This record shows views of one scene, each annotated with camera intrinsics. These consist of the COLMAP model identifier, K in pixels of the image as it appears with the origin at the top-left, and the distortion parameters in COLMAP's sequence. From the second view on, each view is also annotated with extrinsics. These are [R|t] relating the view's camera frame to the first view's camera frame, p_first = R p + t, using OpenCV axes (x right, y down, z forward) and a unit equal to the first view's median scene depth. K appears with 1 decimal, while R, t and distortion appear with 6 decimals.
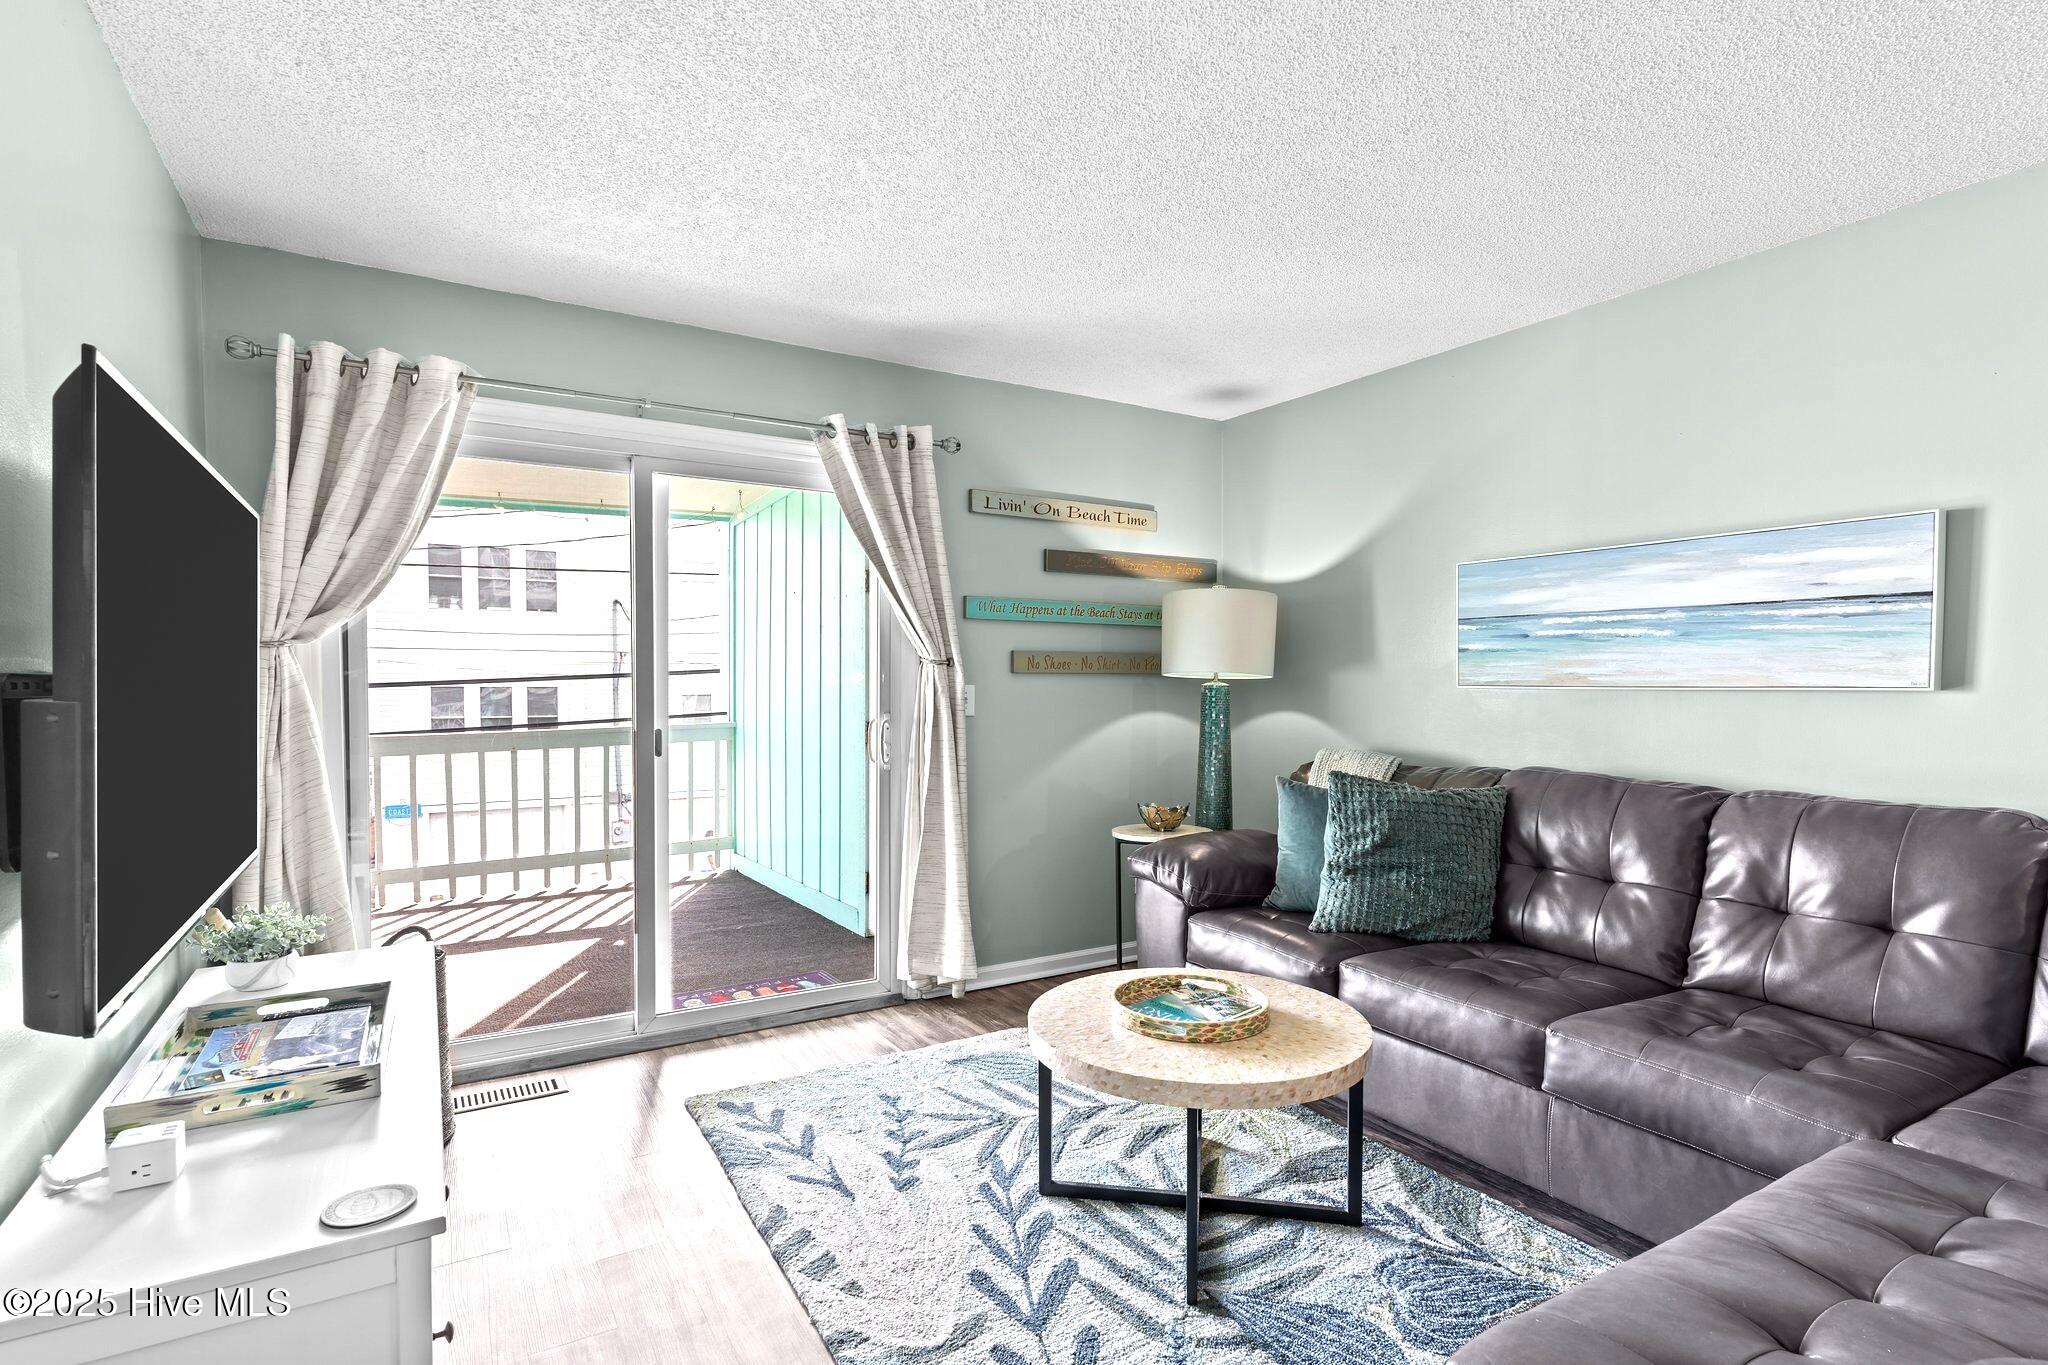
lens RADIAL K [[985.3, 0, 972.3], [0, 985.3, 704.4], [0, 0, 1]] dist [0.004167, -0.001583]
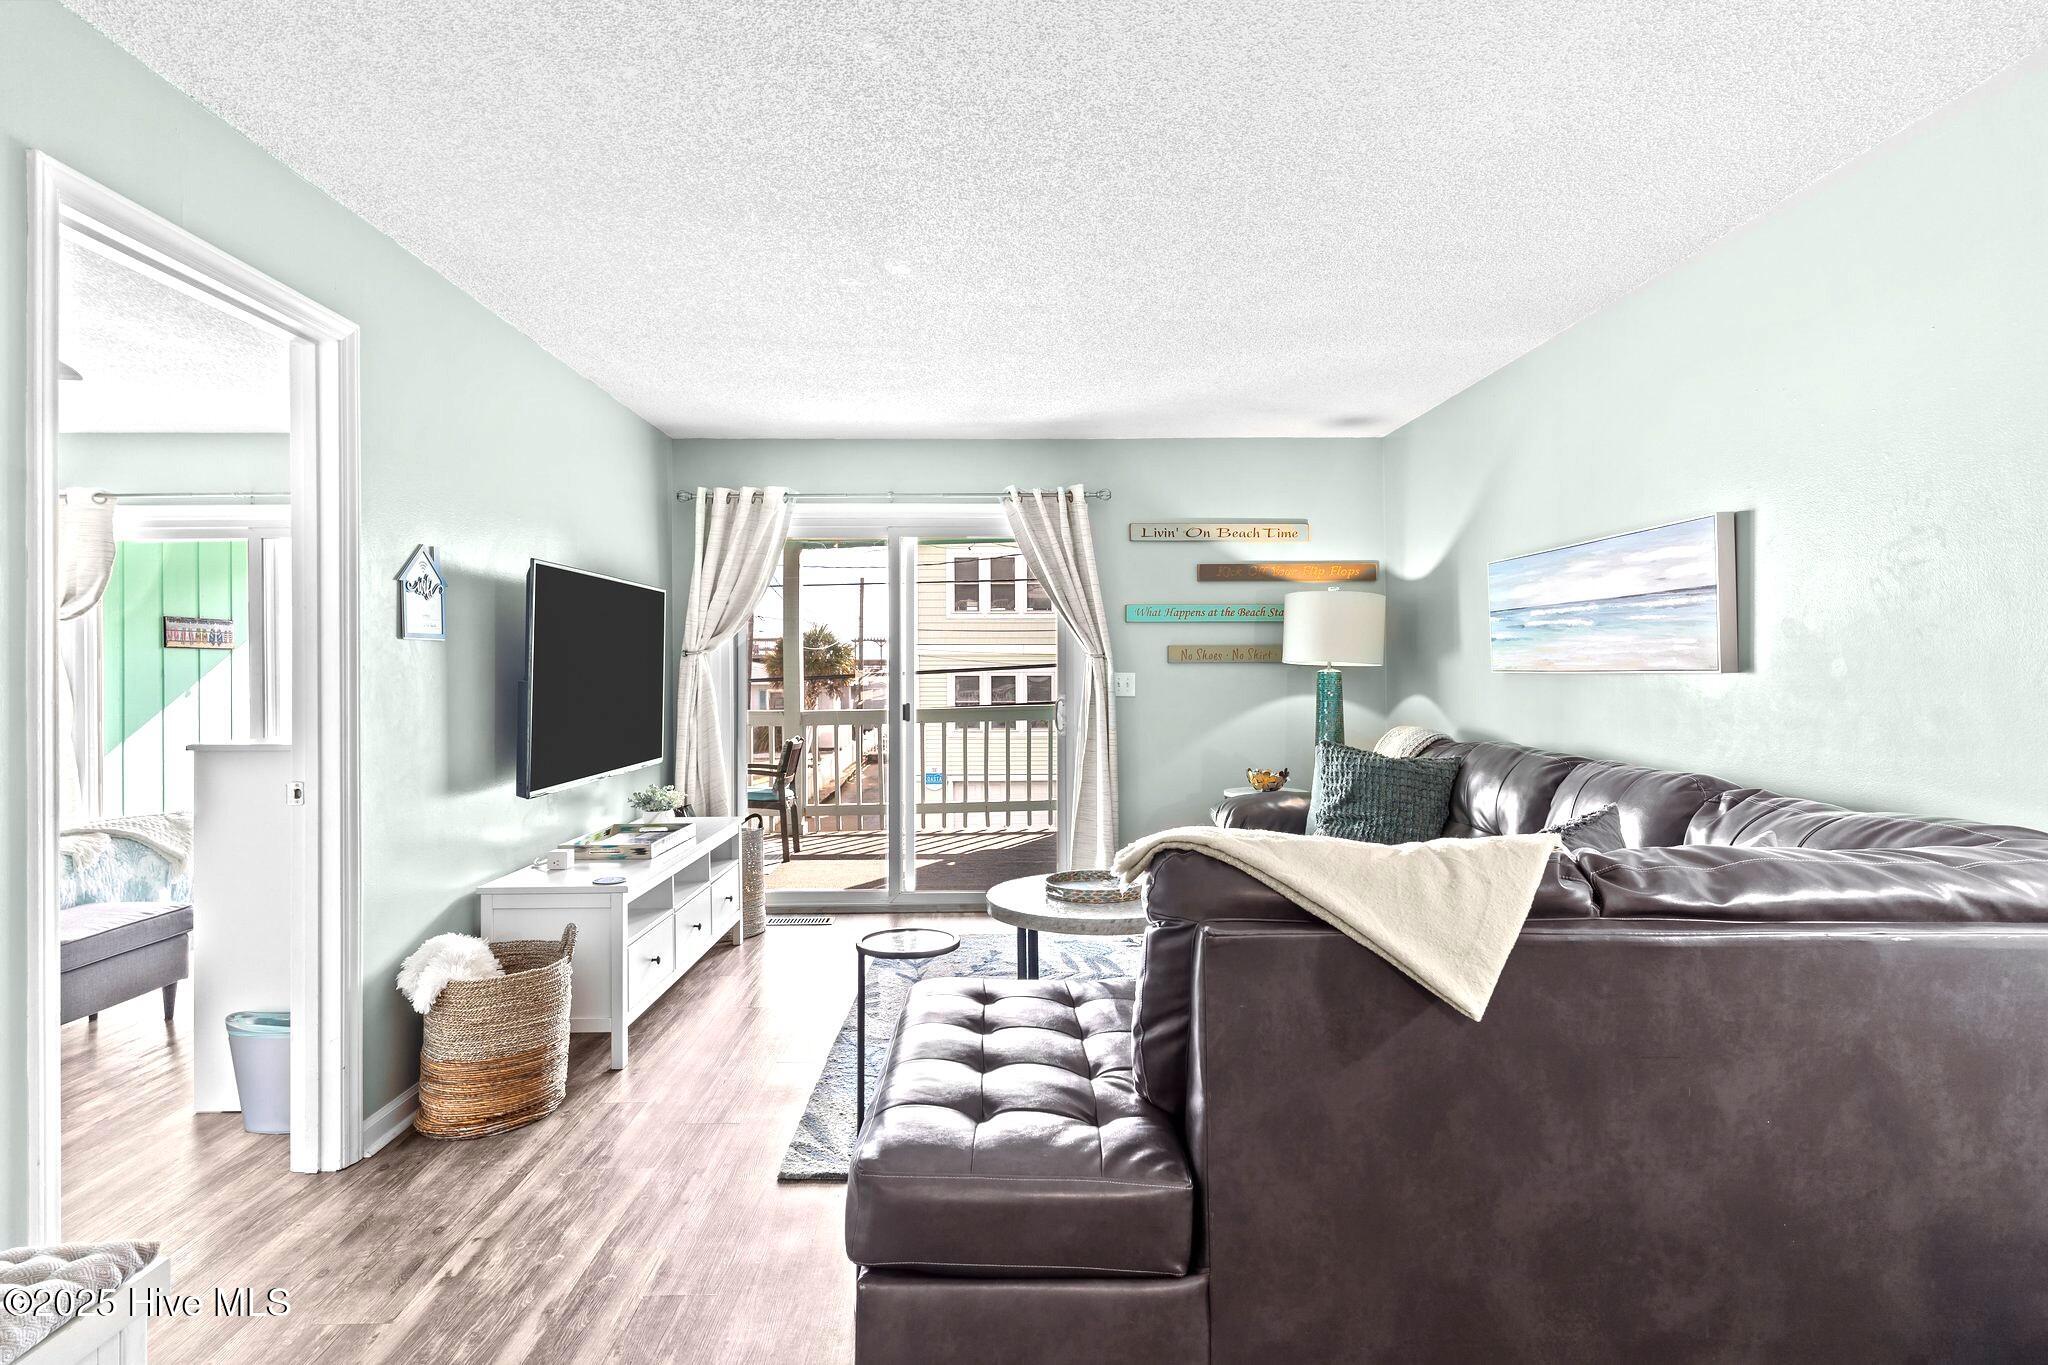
lens RADIAL K [[1001.1, 0, 1006.9], [0, 1001.1, 662.4], [0, 0, 1]] dist [0.000096, 0.001742]
pose [[0.869386, -0.011467, -0.494000, 0.554060], [-0.002520, 0.999615, -0.027639, 0.004641], [0.494126, 0.025274, 0.869023, -0.257792]]
